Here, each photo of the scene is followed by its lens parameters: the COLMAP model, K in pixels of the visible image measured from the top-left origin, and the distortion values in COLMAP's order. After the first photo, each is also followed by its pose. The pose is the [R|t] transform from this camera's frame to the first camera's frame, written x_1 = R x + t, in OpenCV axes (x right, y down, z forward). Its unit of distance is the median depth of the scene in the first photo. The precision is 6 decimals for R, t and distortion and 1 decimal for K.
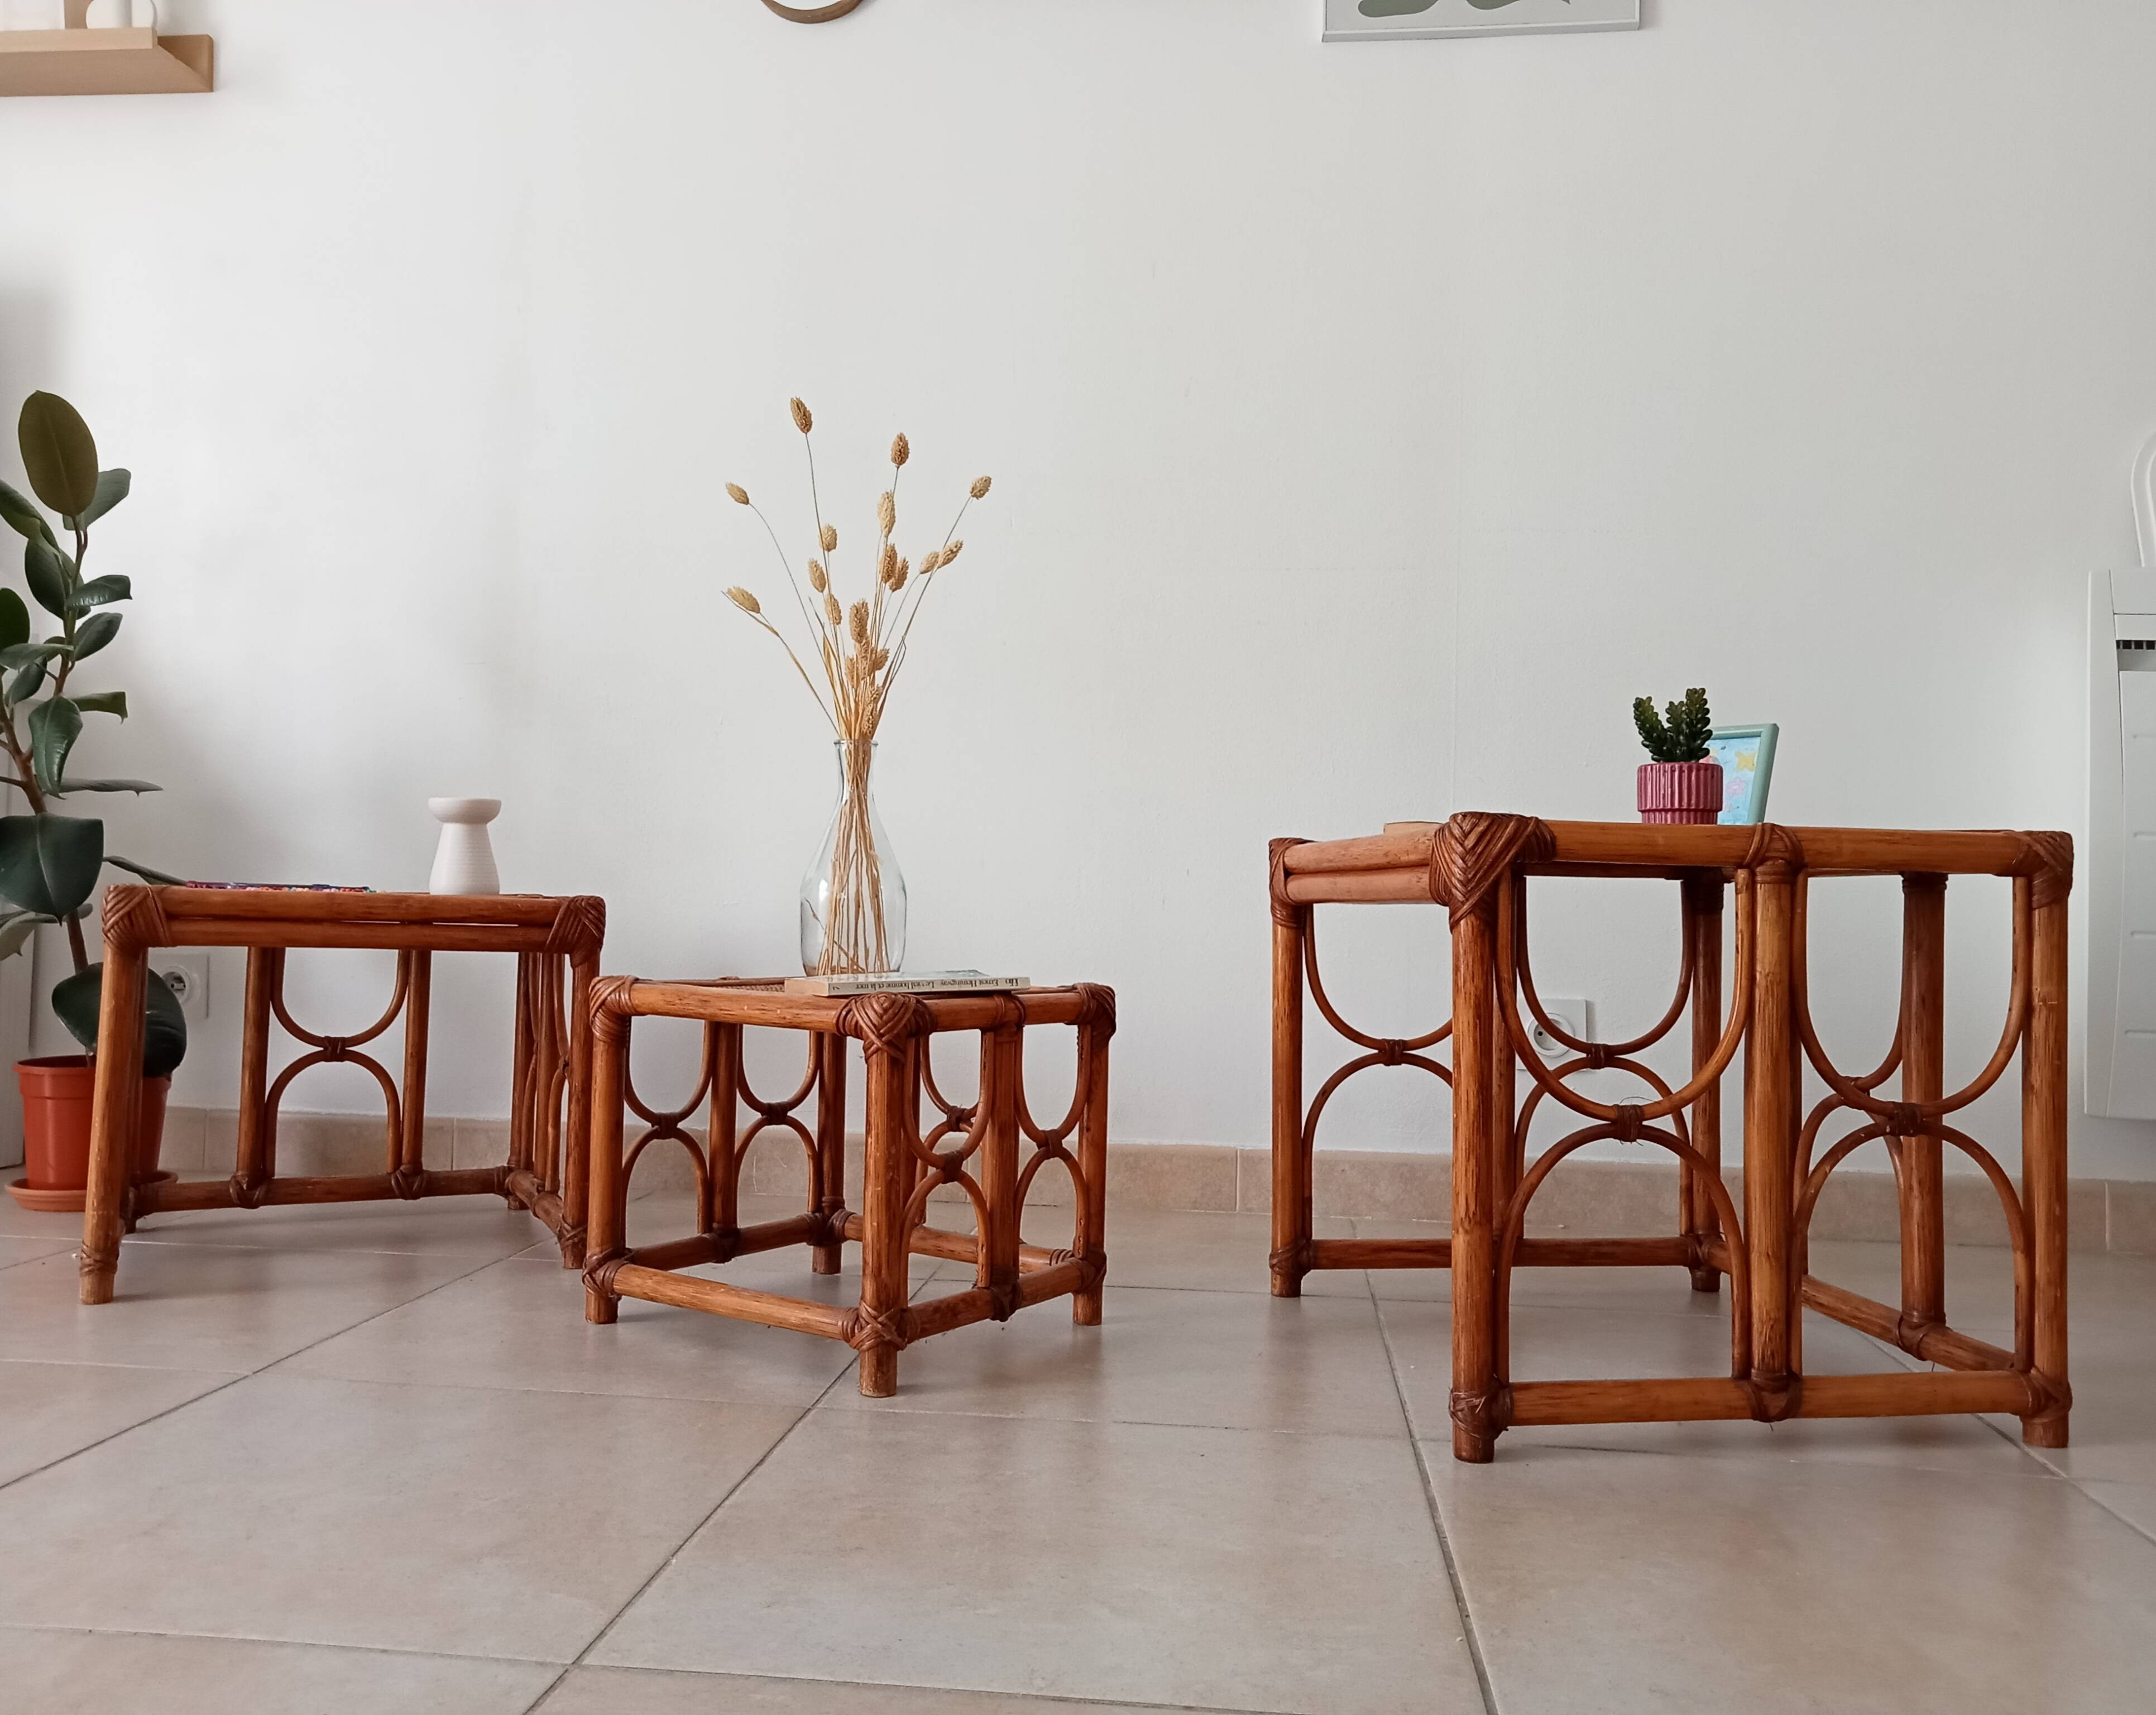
lens RADIAL K [[1708.0, 0, 1072.9], [0, 1708.0, 851.4], [0, 0, 1]] dist [0.017450, -0.014833]
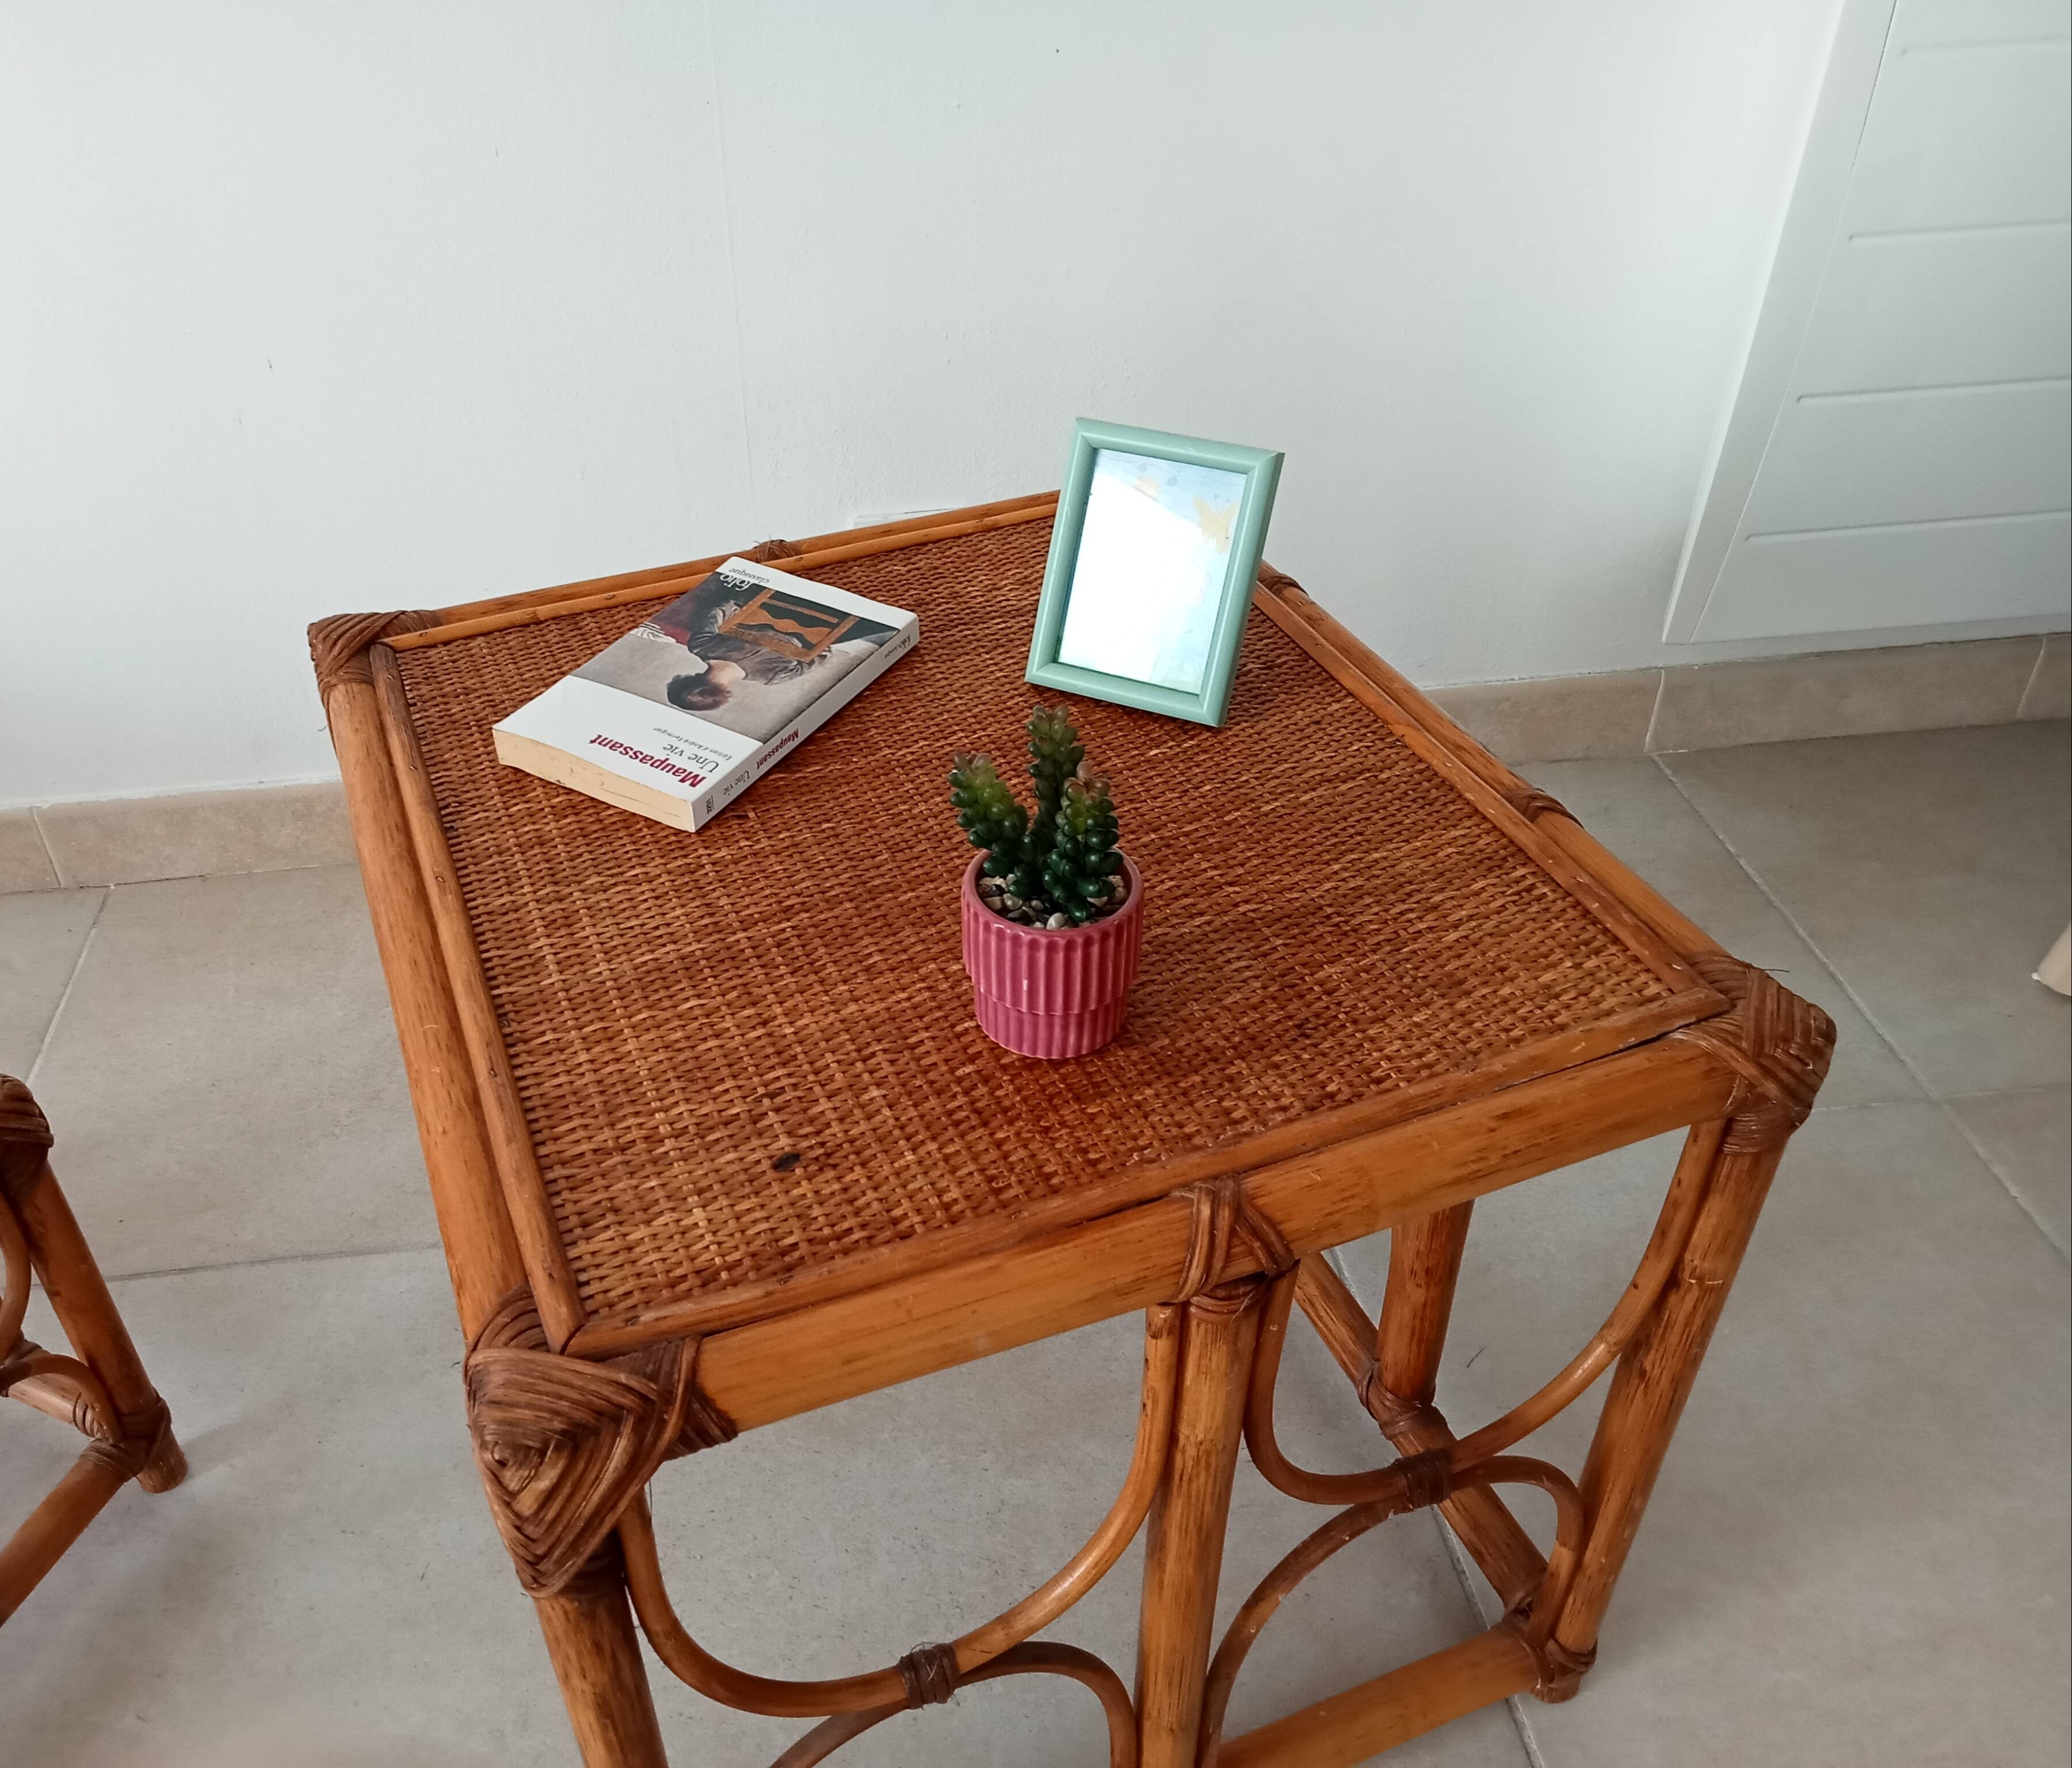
lens RADIAL K [[1758.7, 0, 888.5], [0, 1758.7, 879.7], [0, 0, 1]] dist [0.011293, 0.000189]
pose [[0.976582, -0.171515, 0.129884, 0.223282], [0.050519, 0.769638, 0.636479, -0.297066], [-0.209129, -0.615013, 0.760279, 0.584164]]
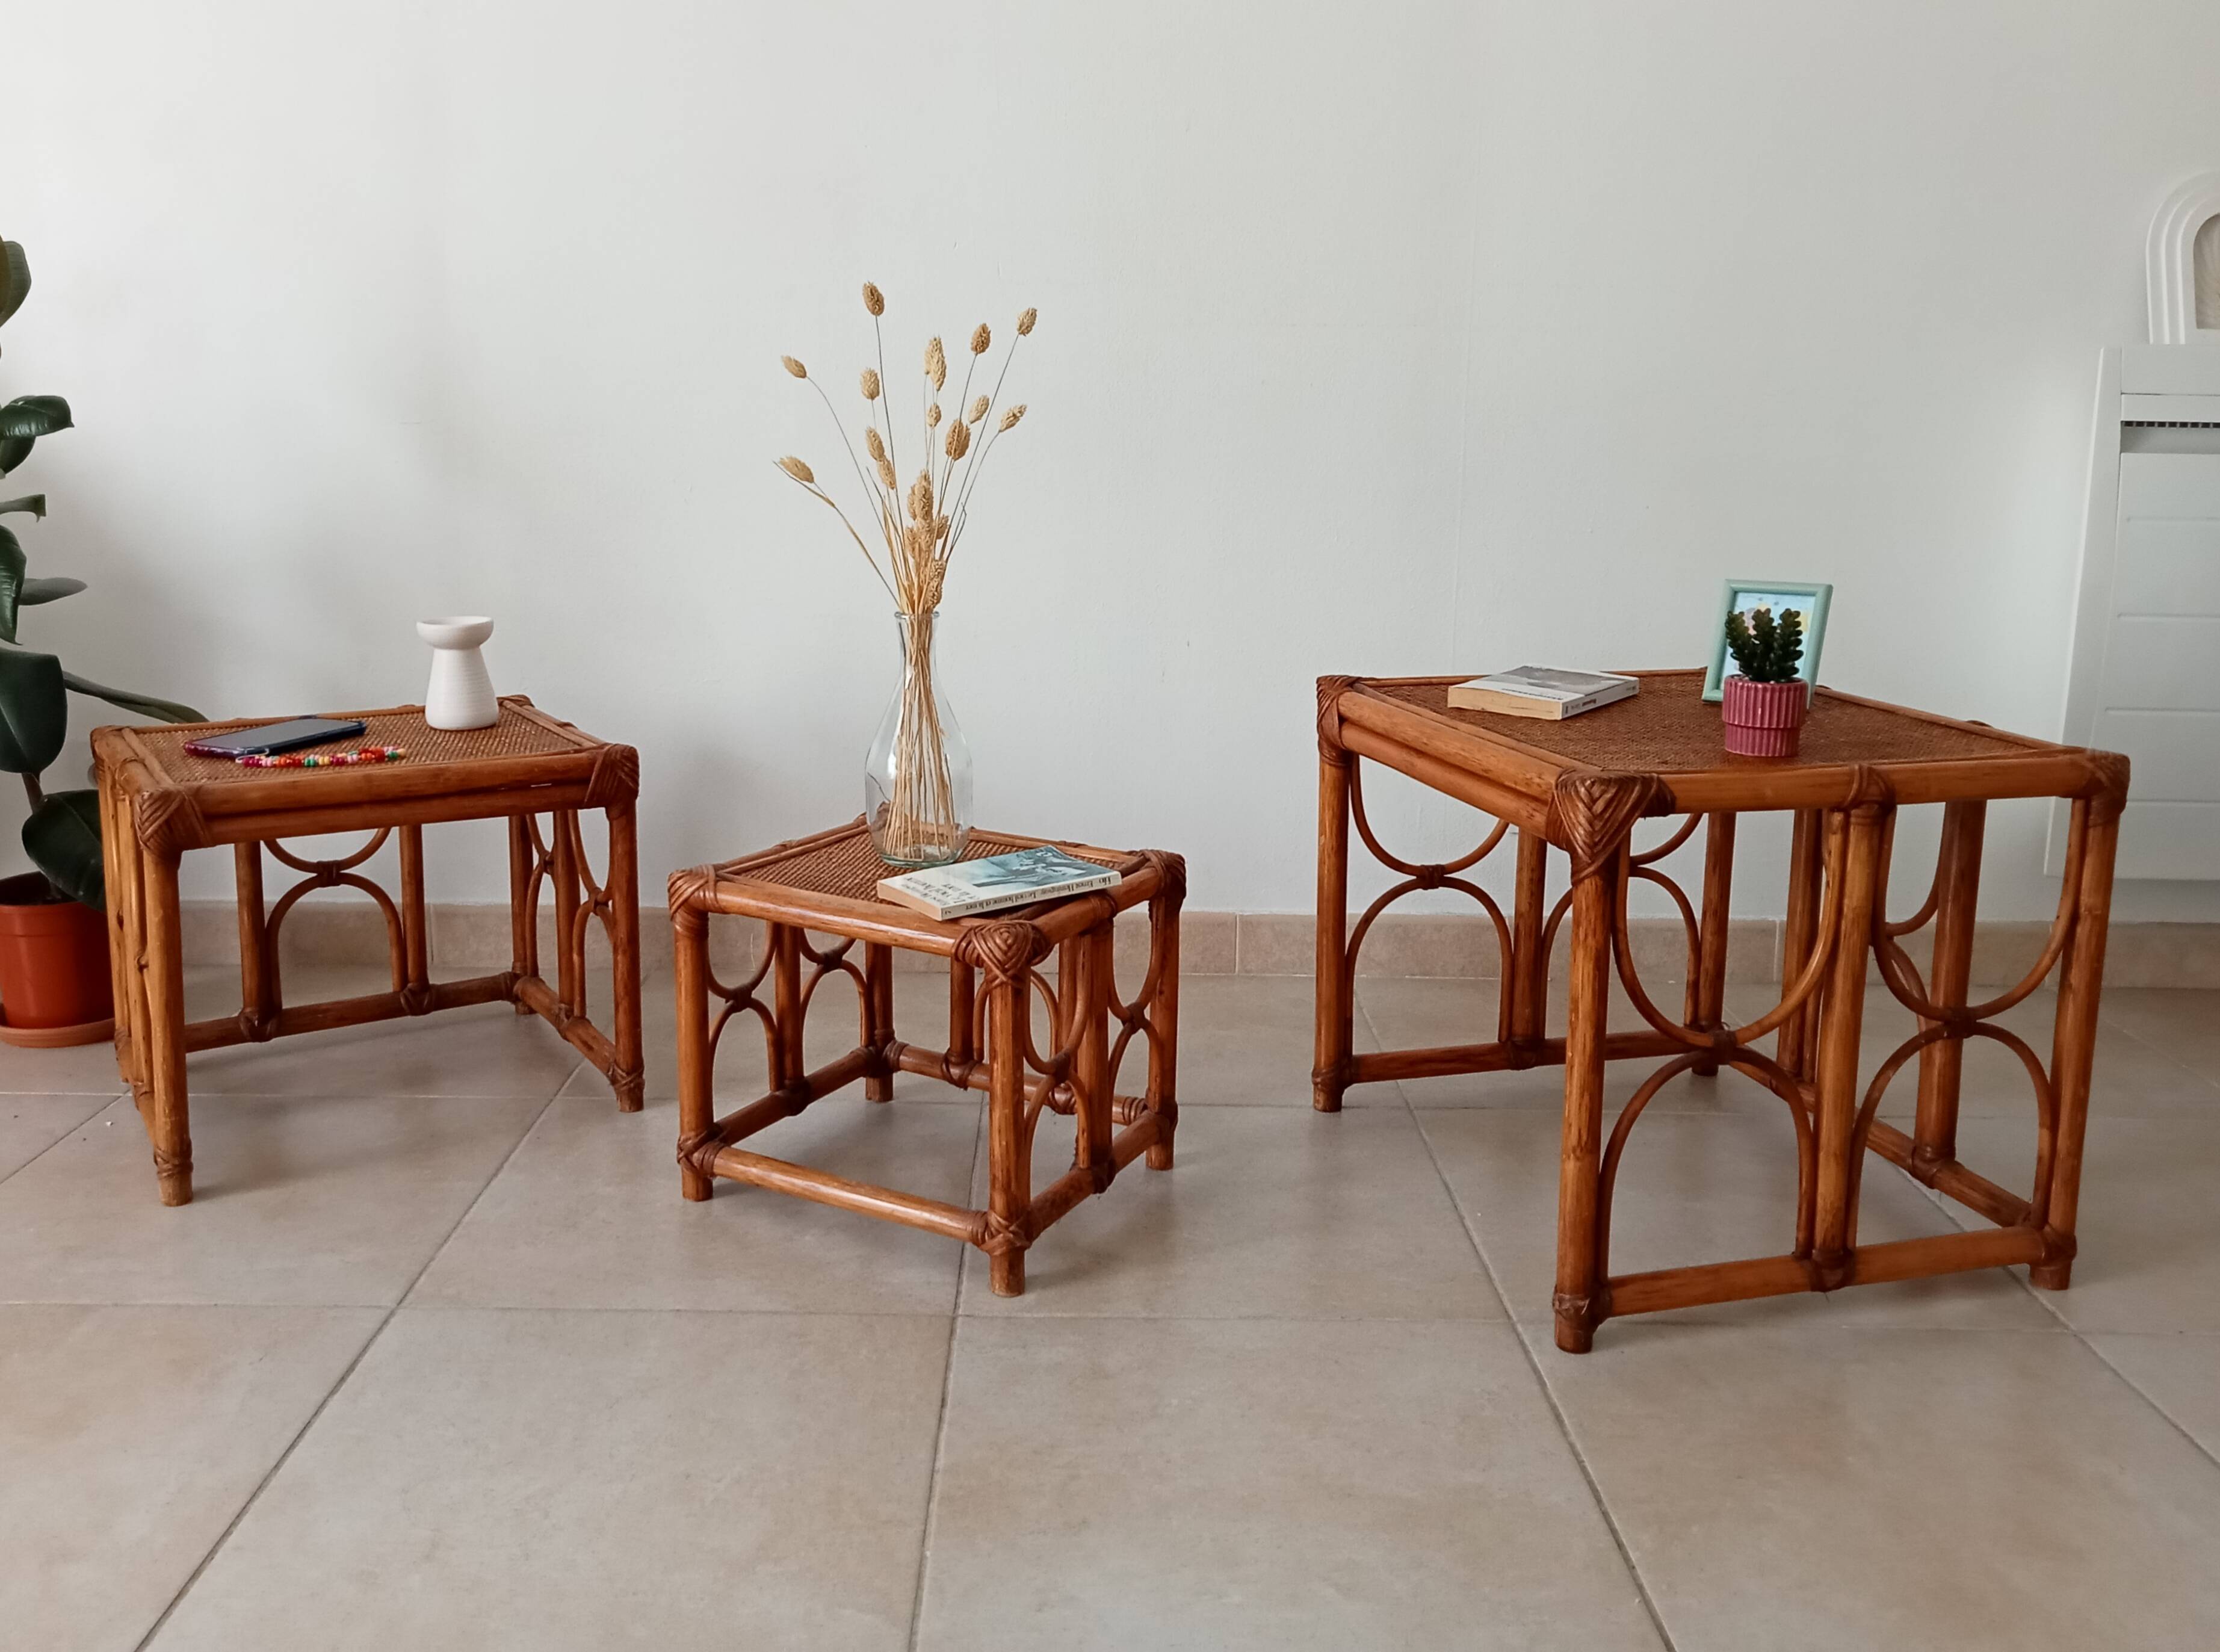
lens RADIAL K [[1834.0, 0, 1048.9], [0, 1834.0, 723.4], [0, 0, 1]] dist [0.024938, -0.019871]
pose [[0.994941, -0.030553, 0.095698, -0.159796], [0.010041, 0.978101, 0.207888, -0.226466], [-0.099954, -0.205875, 0.973460, -0.036207]]
